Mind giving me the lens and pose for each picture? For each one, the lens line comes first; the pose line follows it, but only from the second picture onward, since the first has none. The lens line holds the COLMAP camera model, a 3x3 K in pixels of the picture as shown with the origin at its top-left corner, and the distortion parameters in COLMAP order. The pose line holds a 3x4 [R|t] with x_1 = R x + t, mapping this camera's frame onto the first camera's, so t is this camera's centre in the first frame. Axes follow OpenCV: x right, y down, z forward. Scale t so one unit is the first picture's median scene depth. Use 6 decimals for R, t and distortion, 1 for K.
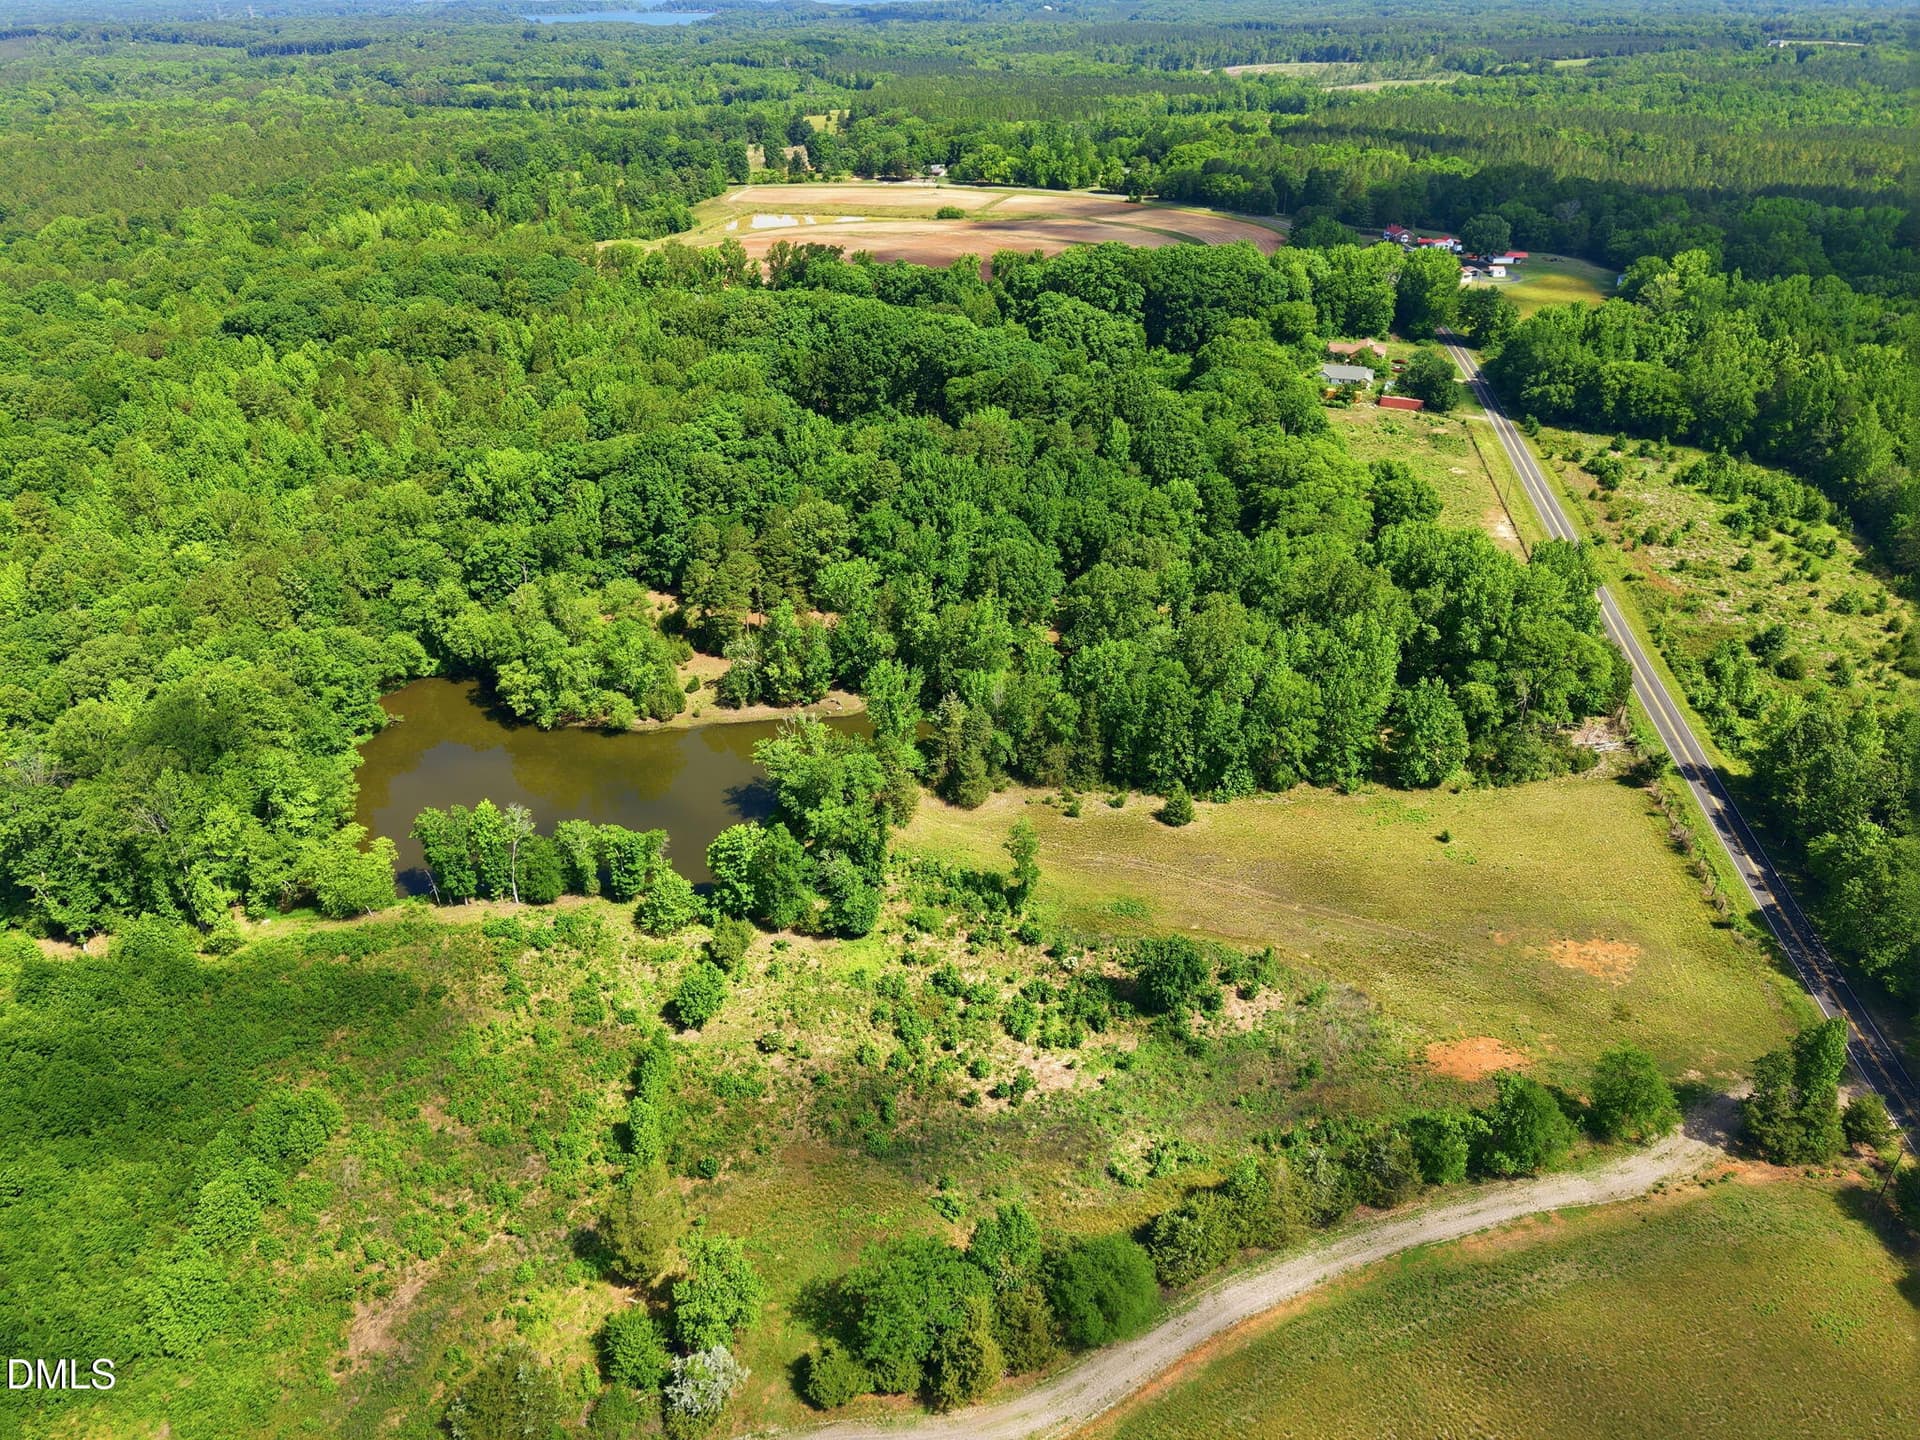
lens RADIAL K [[1285.8, 0, 951.5], [0, 1285.8, 709.5], [0, 0, 1]] dist [0.027647, -0.024462]
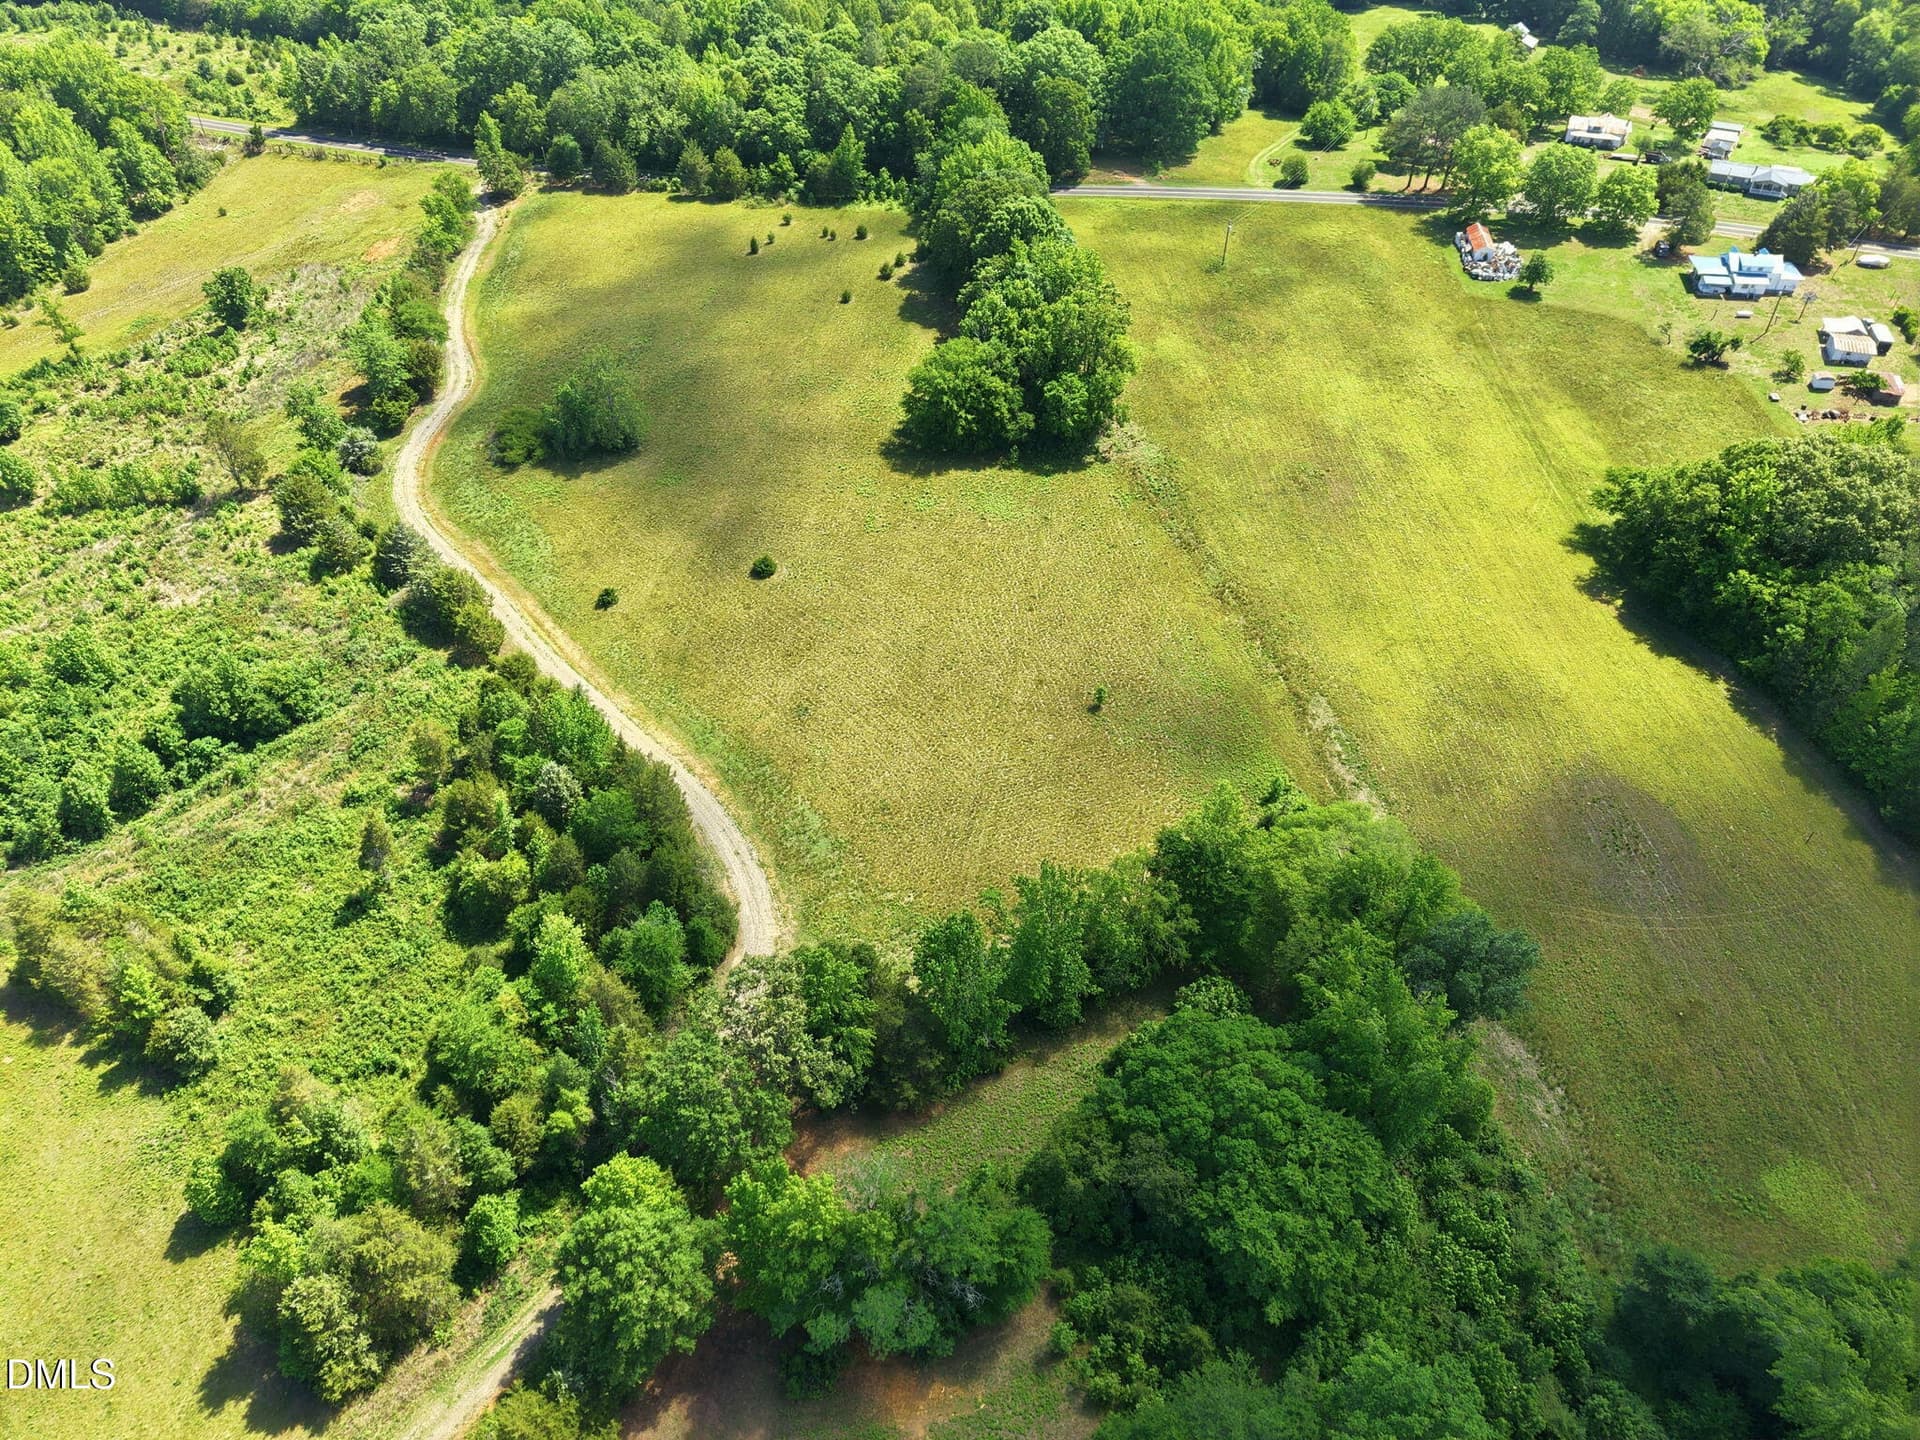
lens RADIAL K [[1285.8, 0, 958.5], [0, 1285.8, 715.5], [0, 0, 1]] dist [0.027647, -0.024462]
pose [[0.188878, -0.655980, 0.730764, -1.142193], [0.495714, 0.706075, 0.505692, 0.216461], [-0.847698, 0.266736, 0.458541, -0.290002]]
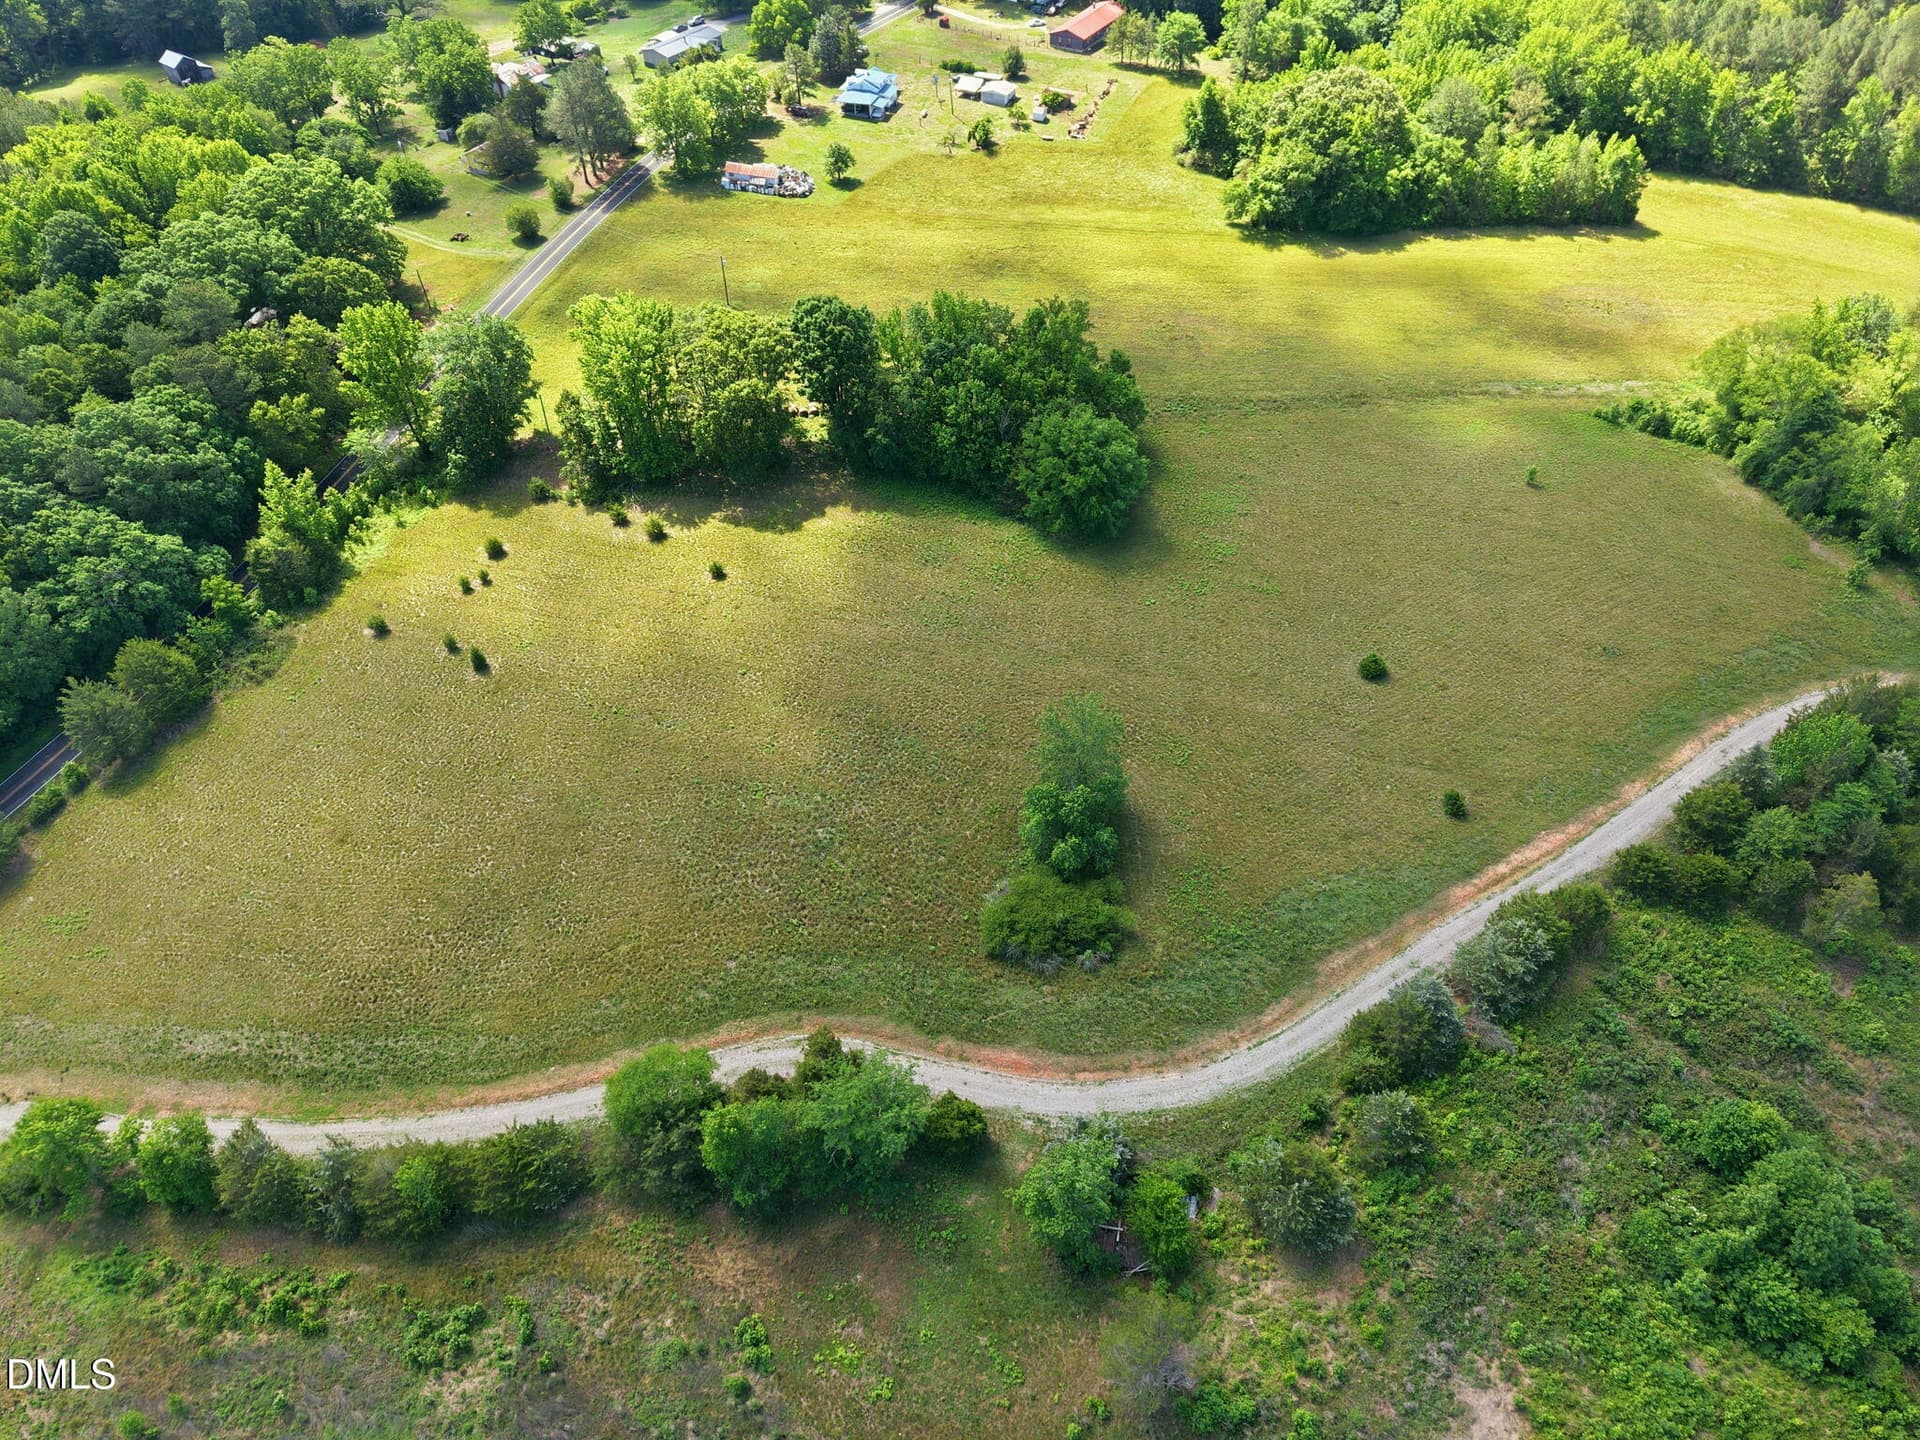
lens RADIAL K [[1285.8, 0, 964.8], [0, 1285.8, 726.8], [0, 0, 1]] dist [0.027647, -0.024462]
pose [[-0.948090, -0.210613, 0.238257, -0.194109], [0.177342, 0.271730, 0.945893, -0.350124], [-0.263959, 0.939045, -0.220274, 0.690581]]
